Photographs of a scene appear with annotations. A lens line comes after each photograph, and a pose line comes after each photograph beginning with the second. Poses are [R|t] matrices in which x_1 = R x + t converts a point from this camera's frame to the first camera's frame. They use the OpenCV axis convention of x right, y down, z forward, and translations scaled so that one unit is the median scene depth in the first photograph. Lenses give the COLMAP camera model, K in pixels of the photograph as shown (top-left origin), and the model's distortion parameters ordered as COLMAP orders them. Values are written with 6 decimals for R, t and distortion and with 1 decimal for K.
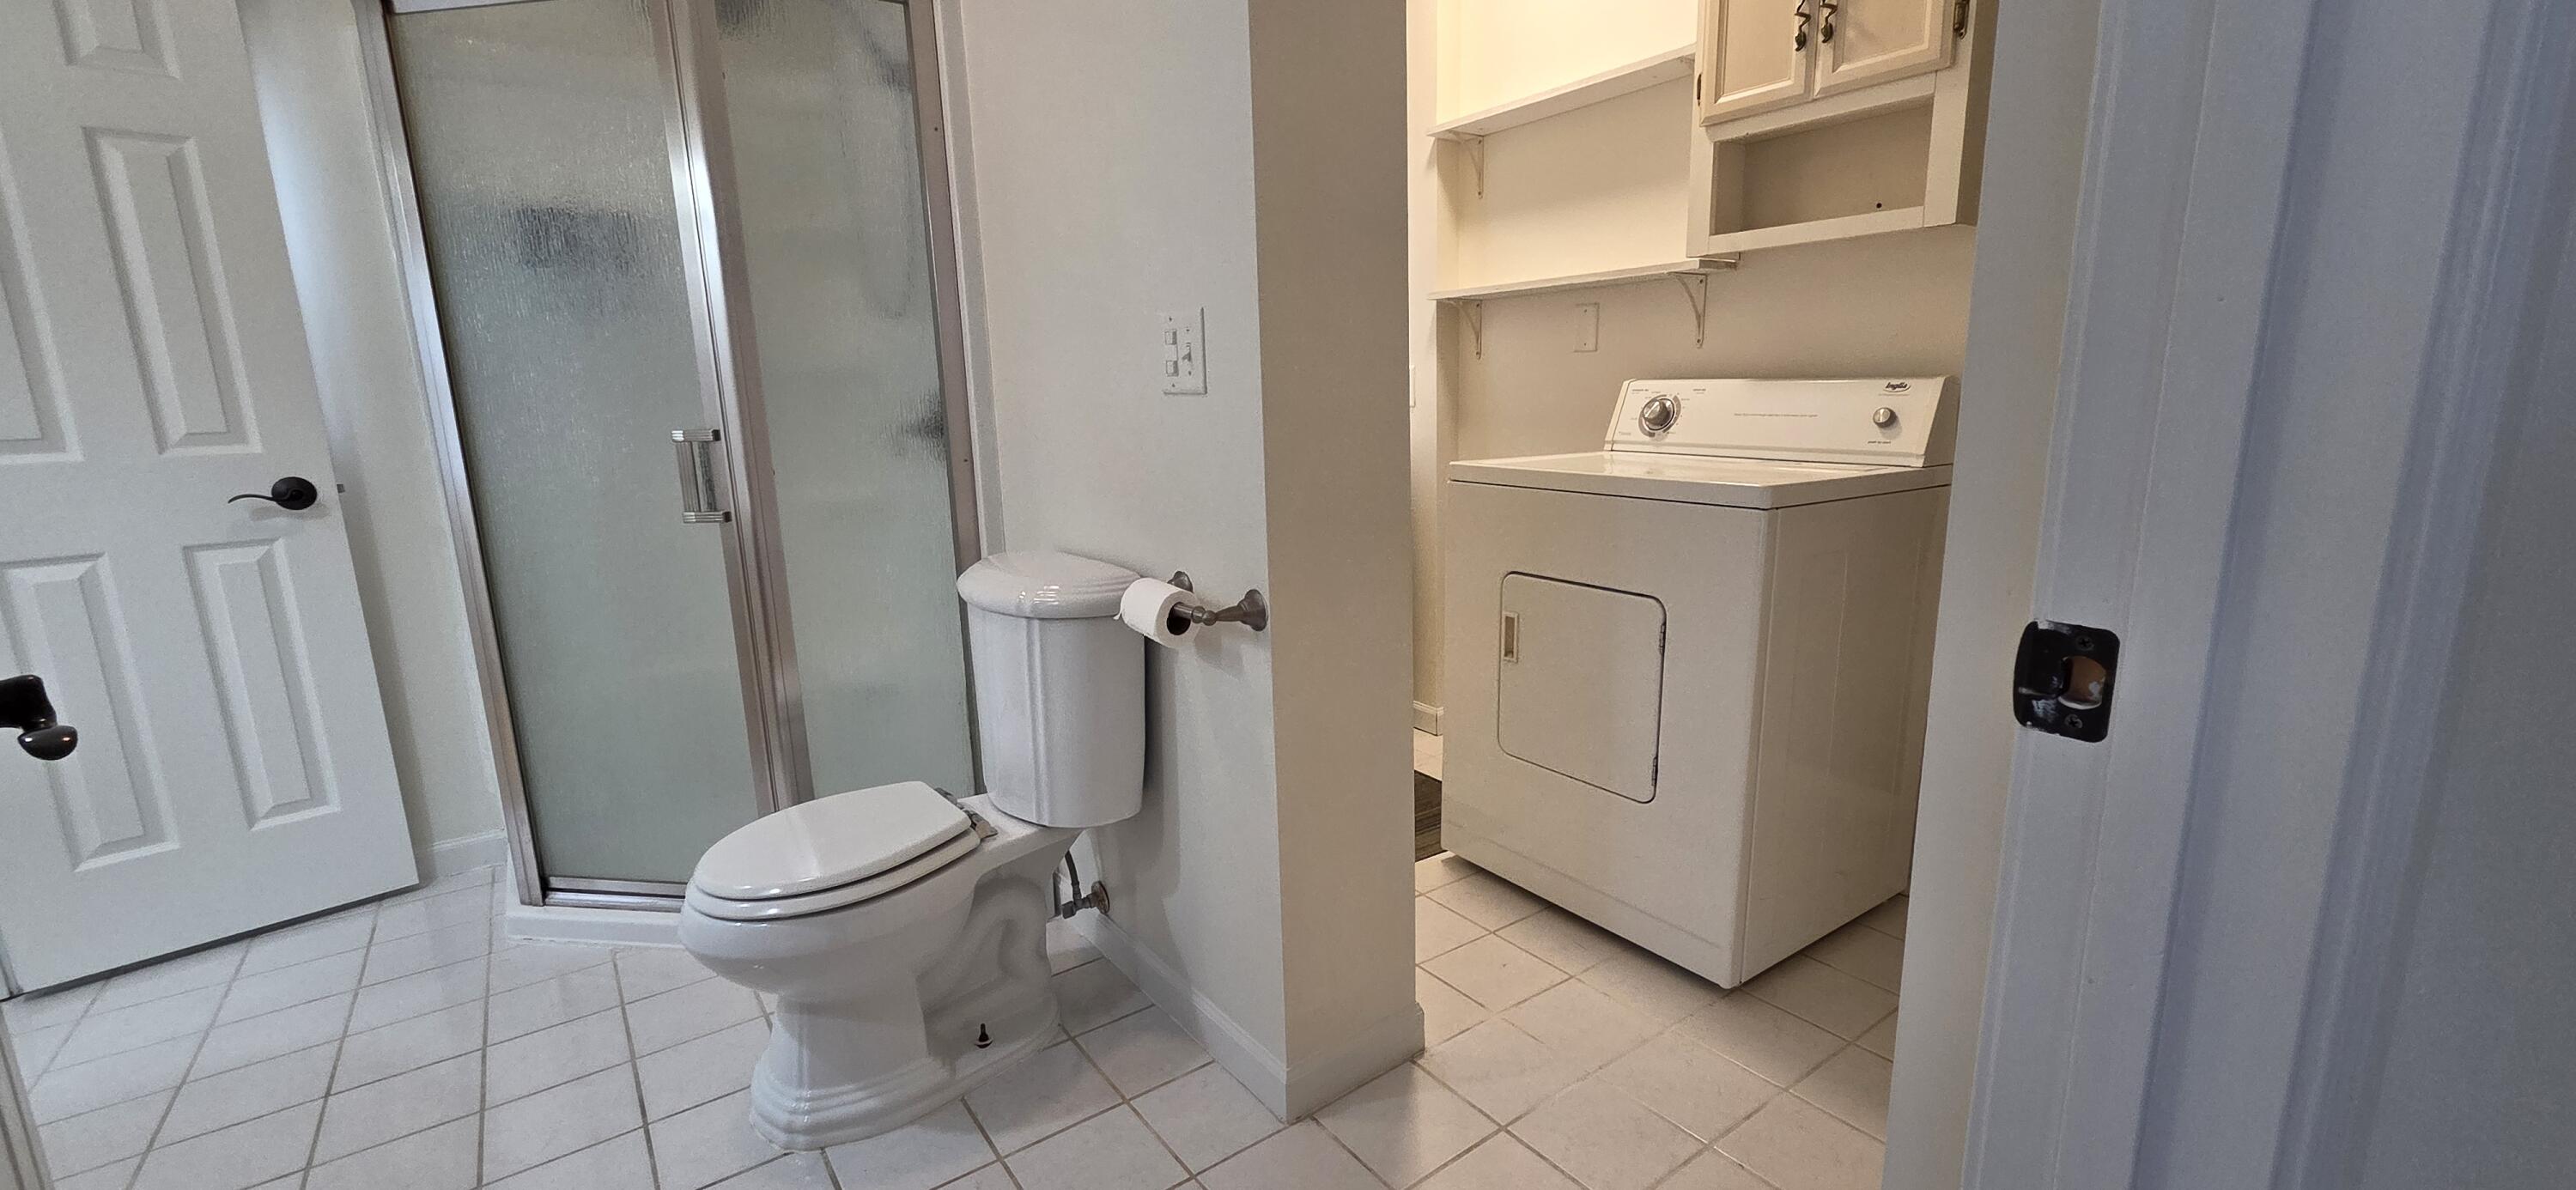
lens RADIAL K [[1046.1, 0, 1292.0], [0, 1046.1, 605.0], [0, 0, 1]] dist [-0.001883, -0.000291]
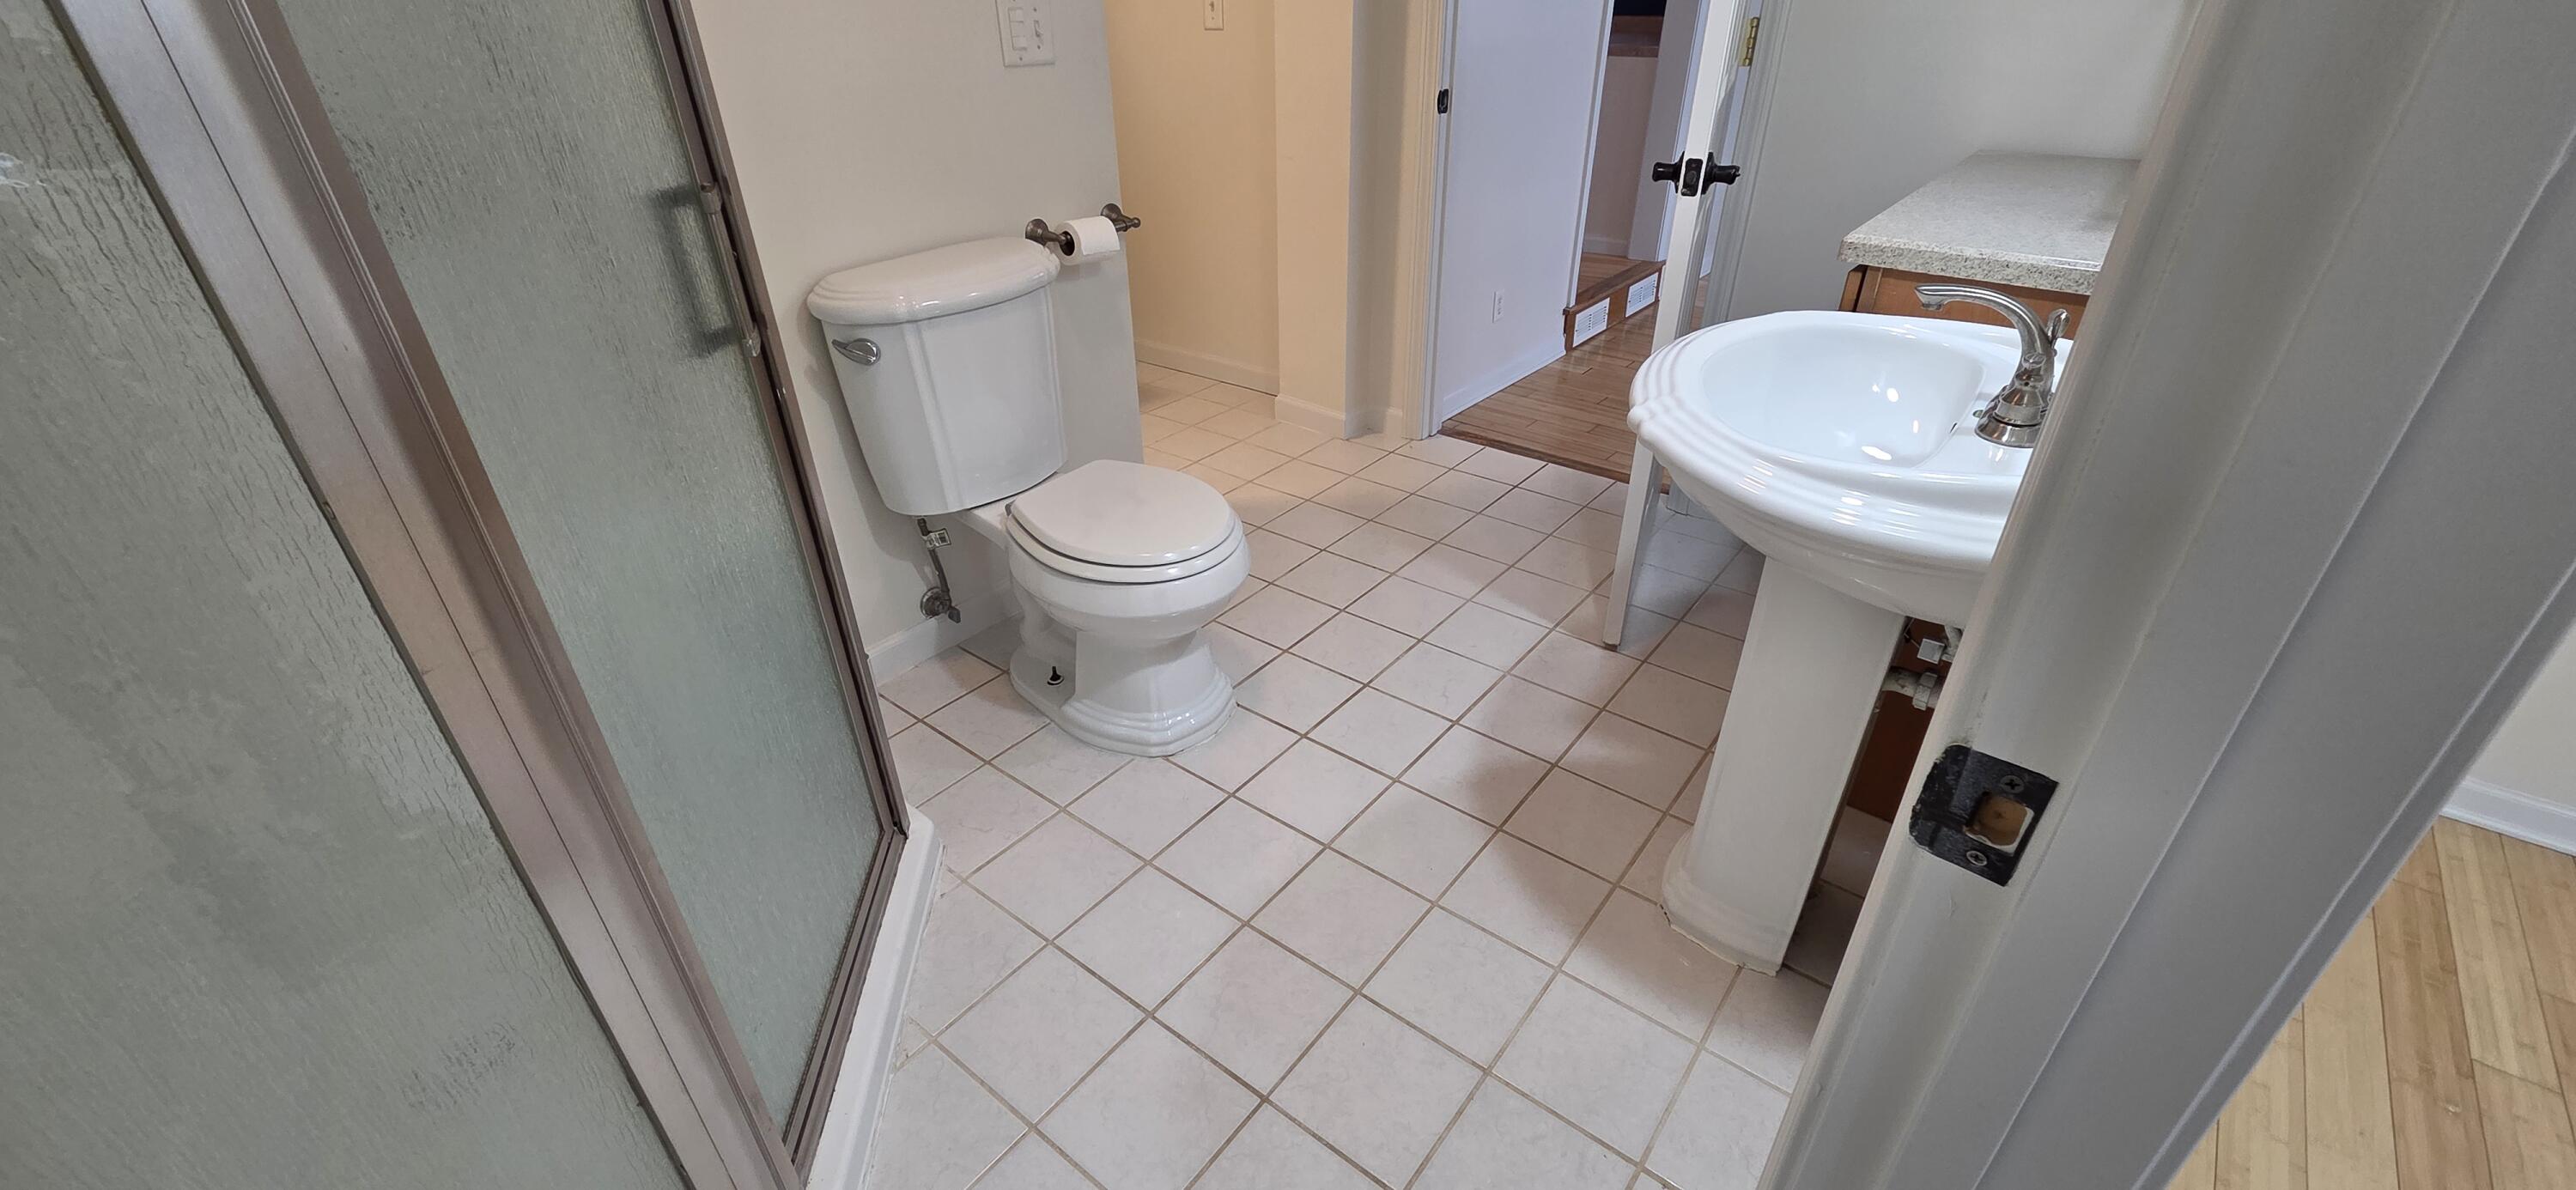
lens RADIAL K [[1057.7, 0, 1297.4], [0, 1057.7, 602.2], [0, 0, 1]] dist [0.001108, 0.000448]
pose [[-0.274394, -0.476182, 0.835439, -1.152371], [0.206273, 0.819416, 0.534798, -0.210488], [-0.939233, 0.319074, -0.126619, 0.781259]]
